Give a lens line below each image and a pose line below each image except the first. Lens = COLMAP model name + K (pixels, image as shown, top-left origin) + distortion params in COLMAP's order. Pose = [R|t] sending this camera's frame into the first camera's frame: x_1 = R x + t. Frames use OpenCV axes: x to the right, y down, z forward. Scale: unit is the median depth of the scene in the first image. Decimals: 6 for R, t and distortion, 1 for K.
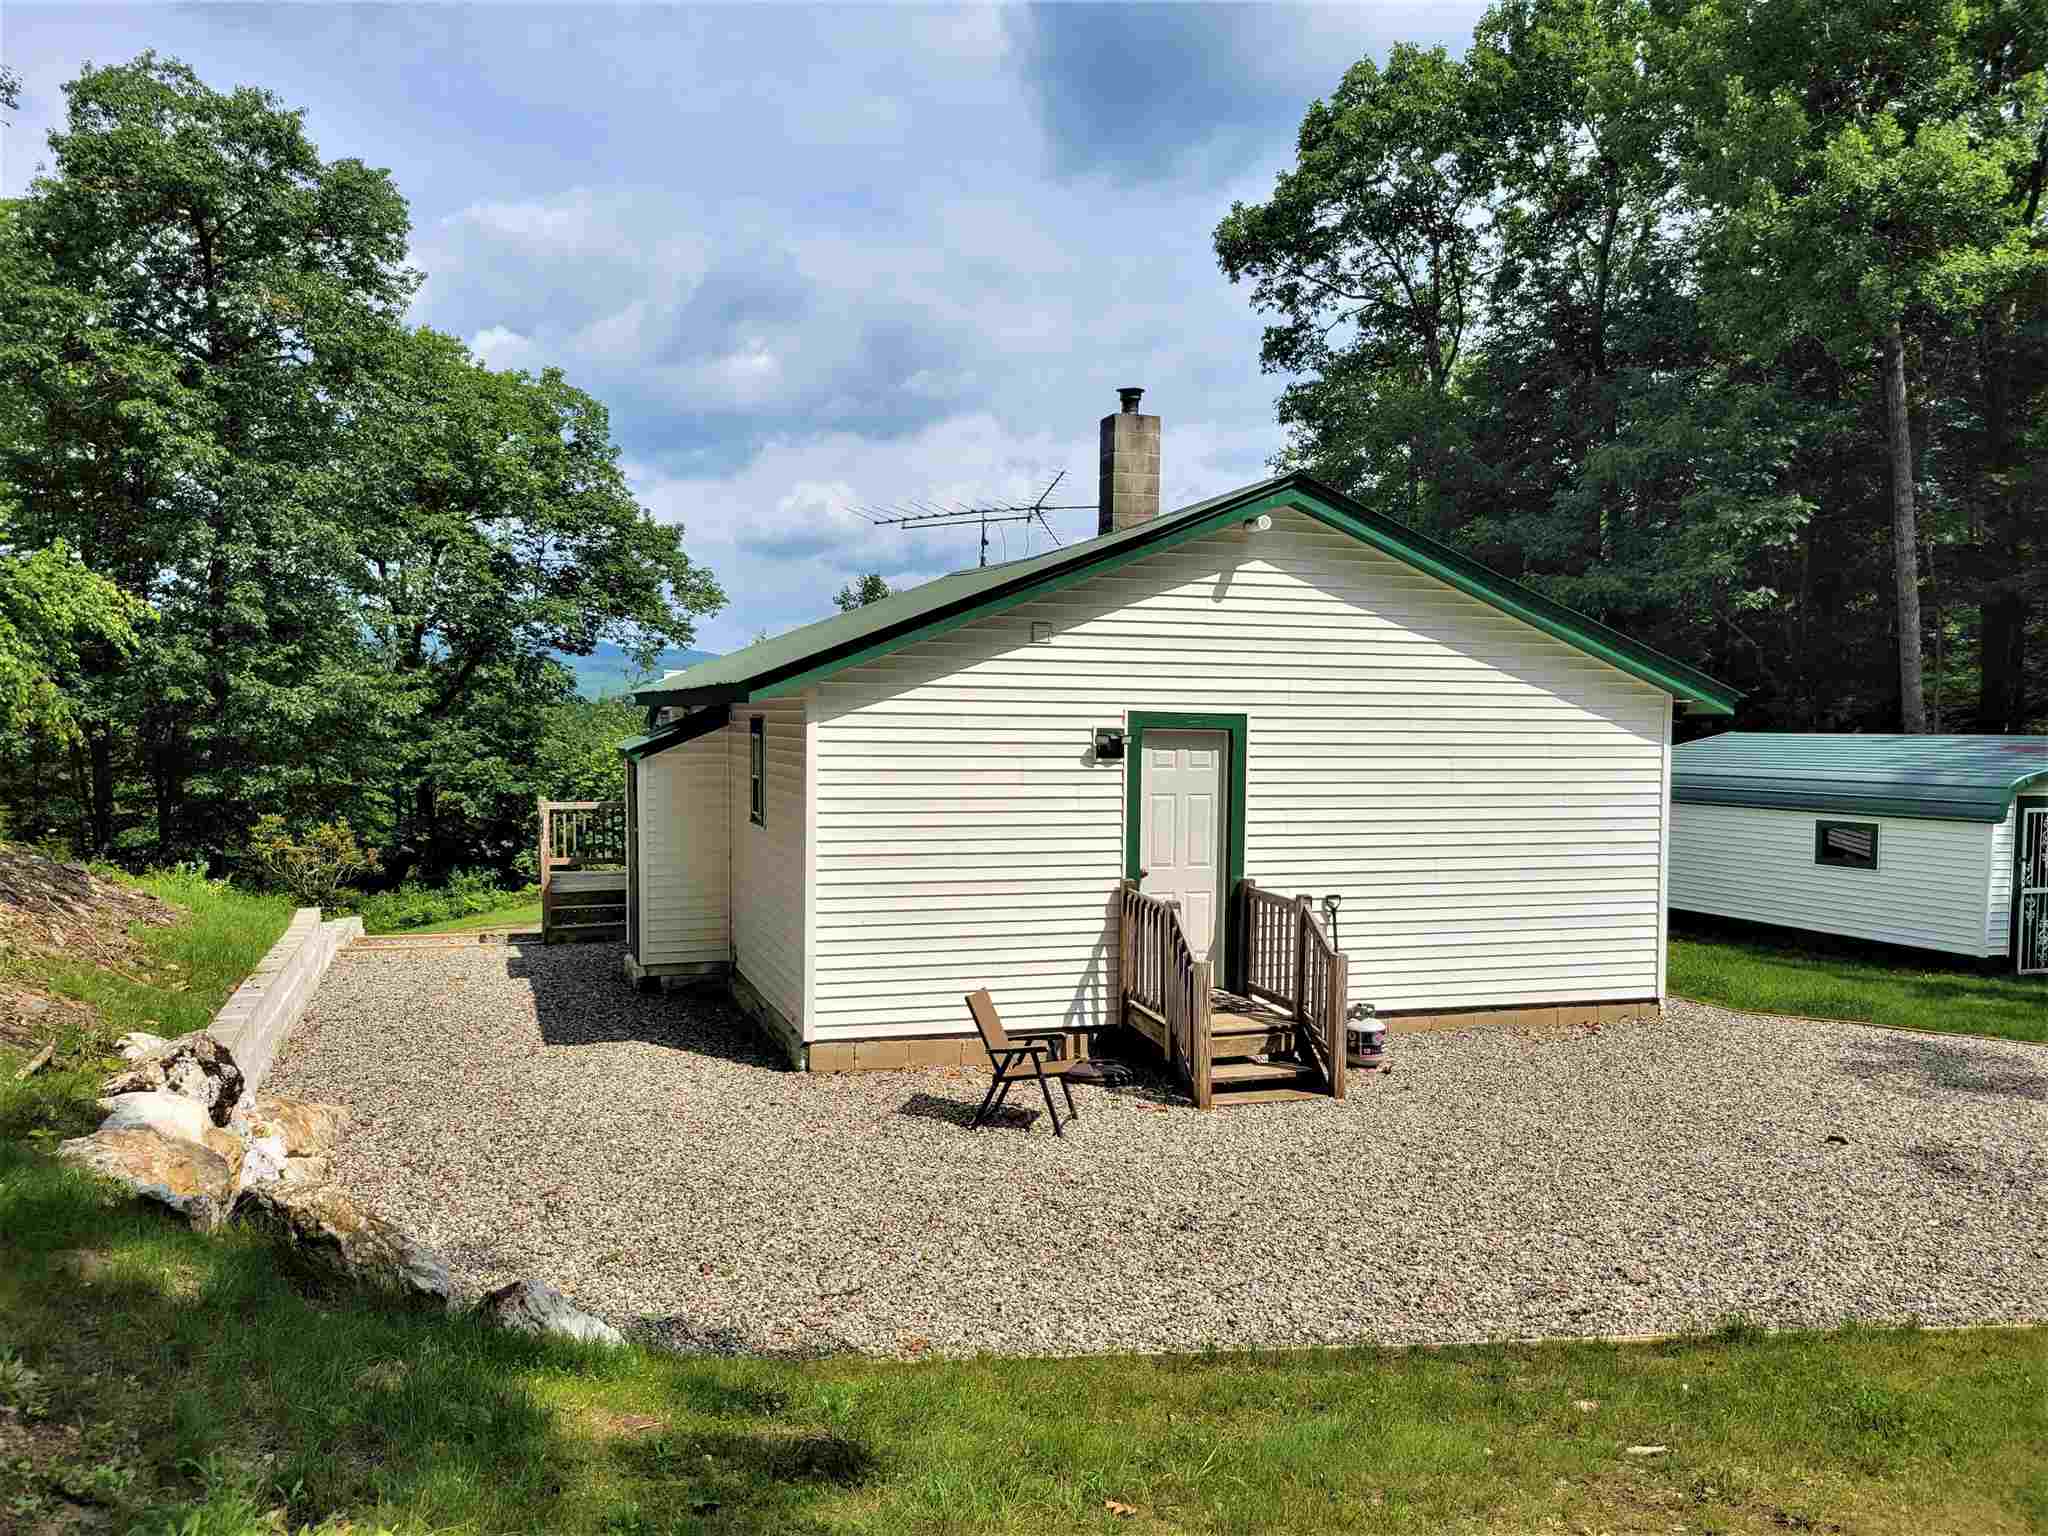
lens RADIAL K [[1547.8, 0, 1024.0], [0, 1547.8, 768.0], [0, 0, 1]] dist [0.051175, -0.000217]
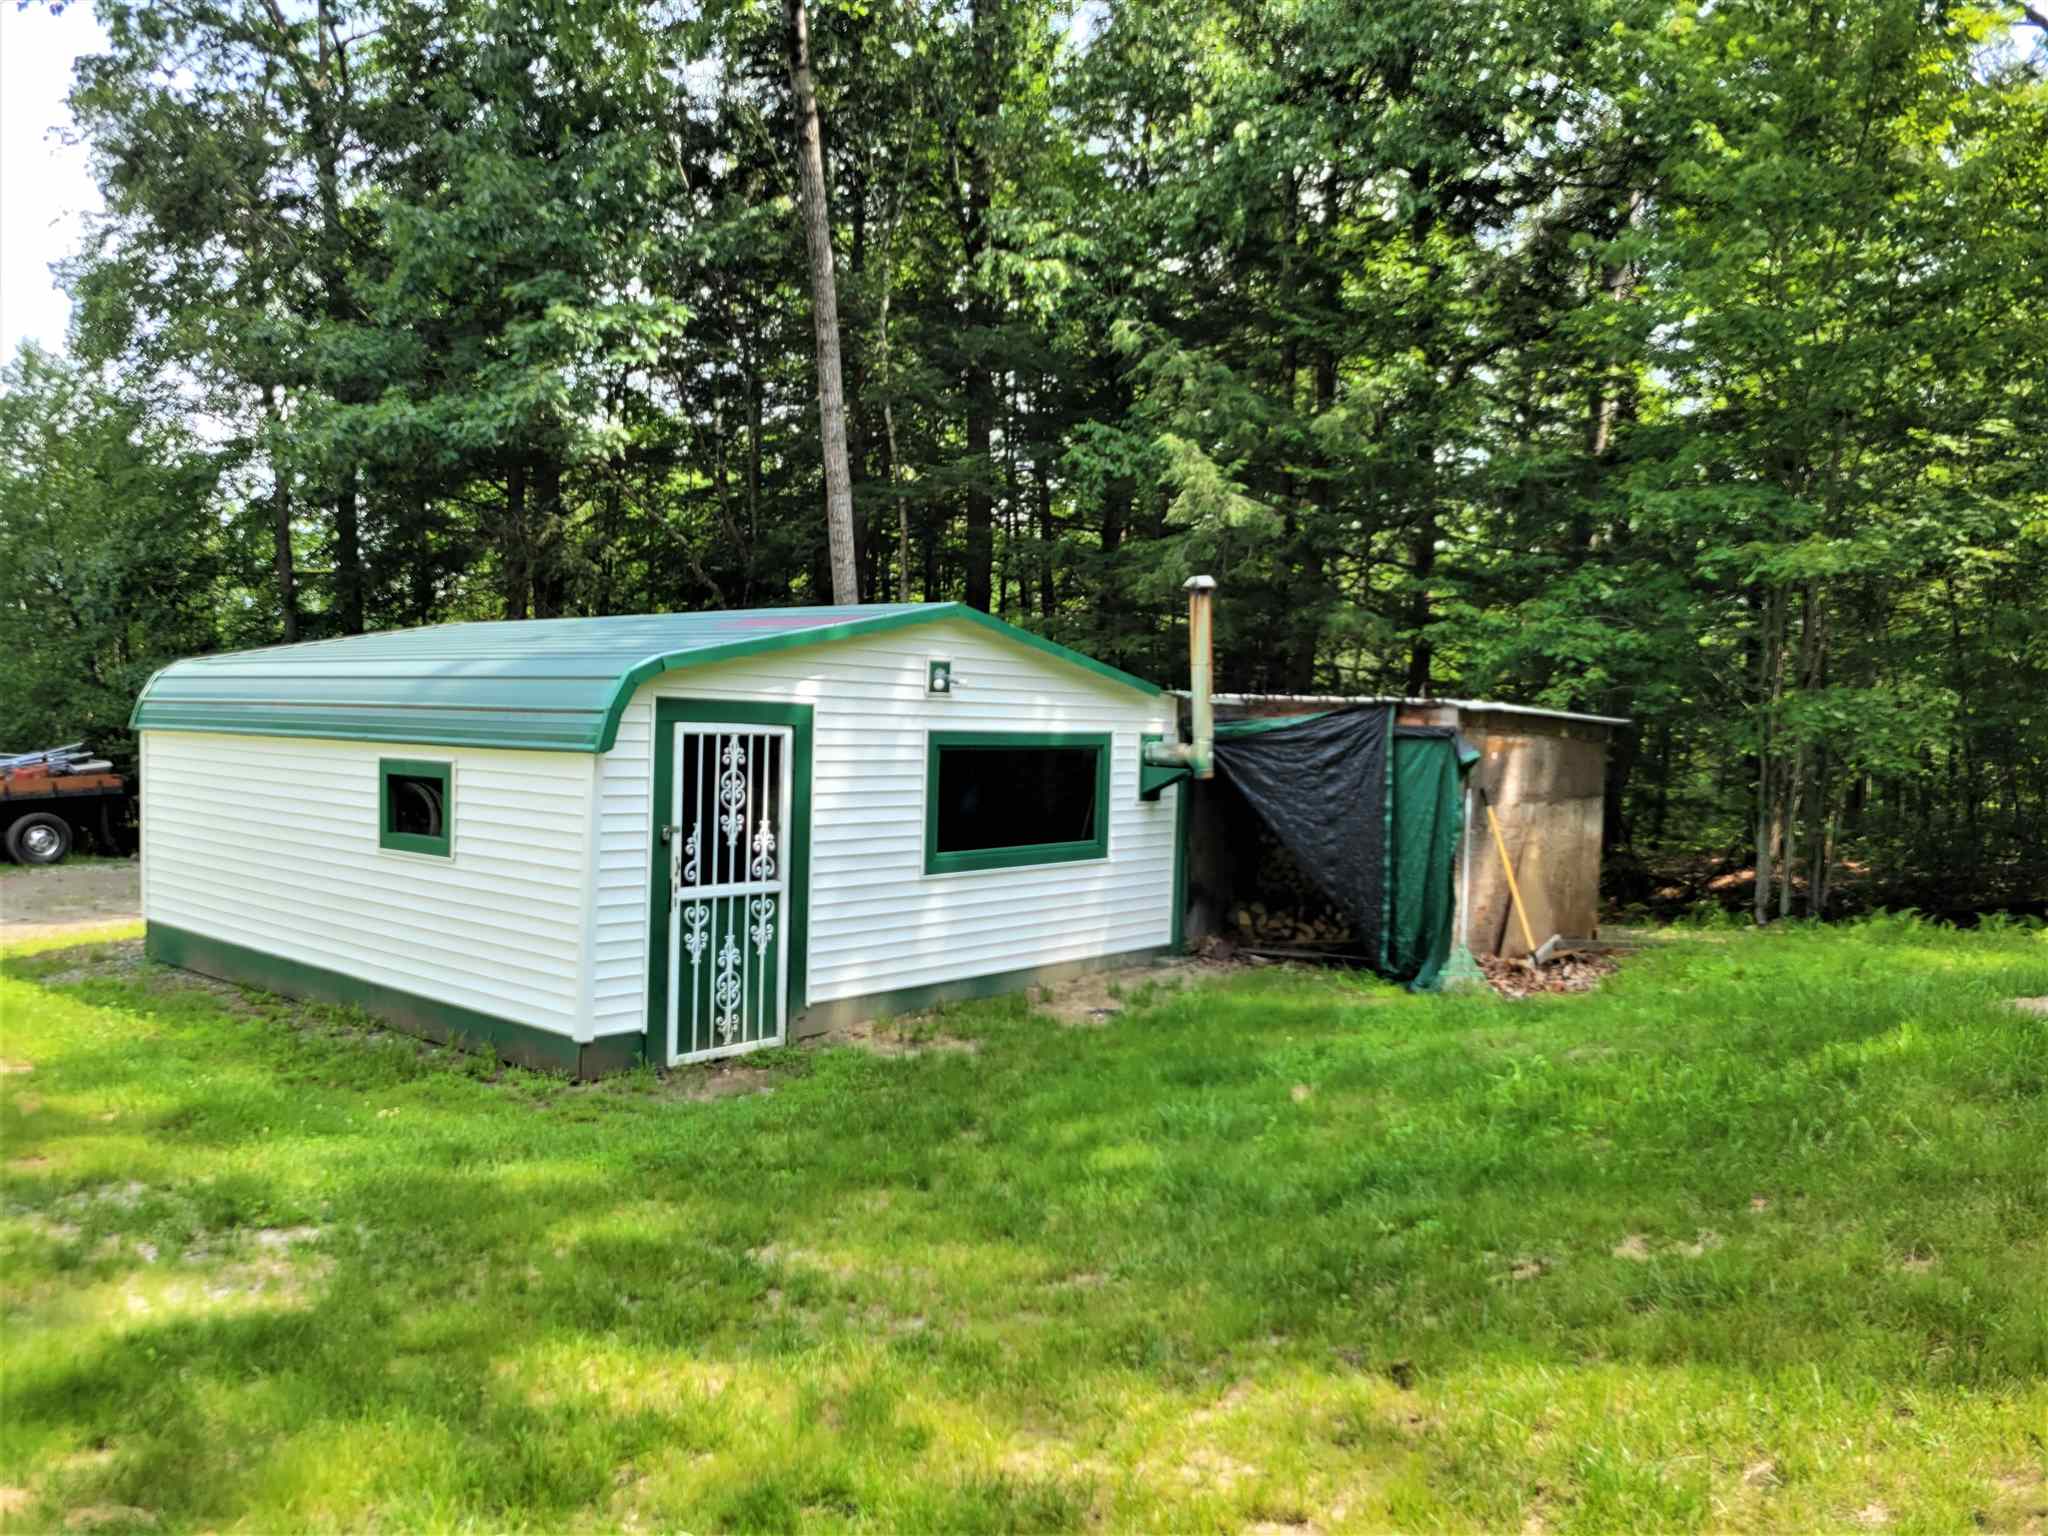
lens RADIAL K [[1547.8, 0, 1024.0], [0, 1547.8, 768.0], [0, 0, 1]] dist [0.051175, -0.000217]
pose [[0.891188, -0.006764, 0.453583, 0.510387], [0.003256, 0.999958, 0.008514, 0.035396], [-0.453622, -0.006111, 0.891173, 0.526716]]
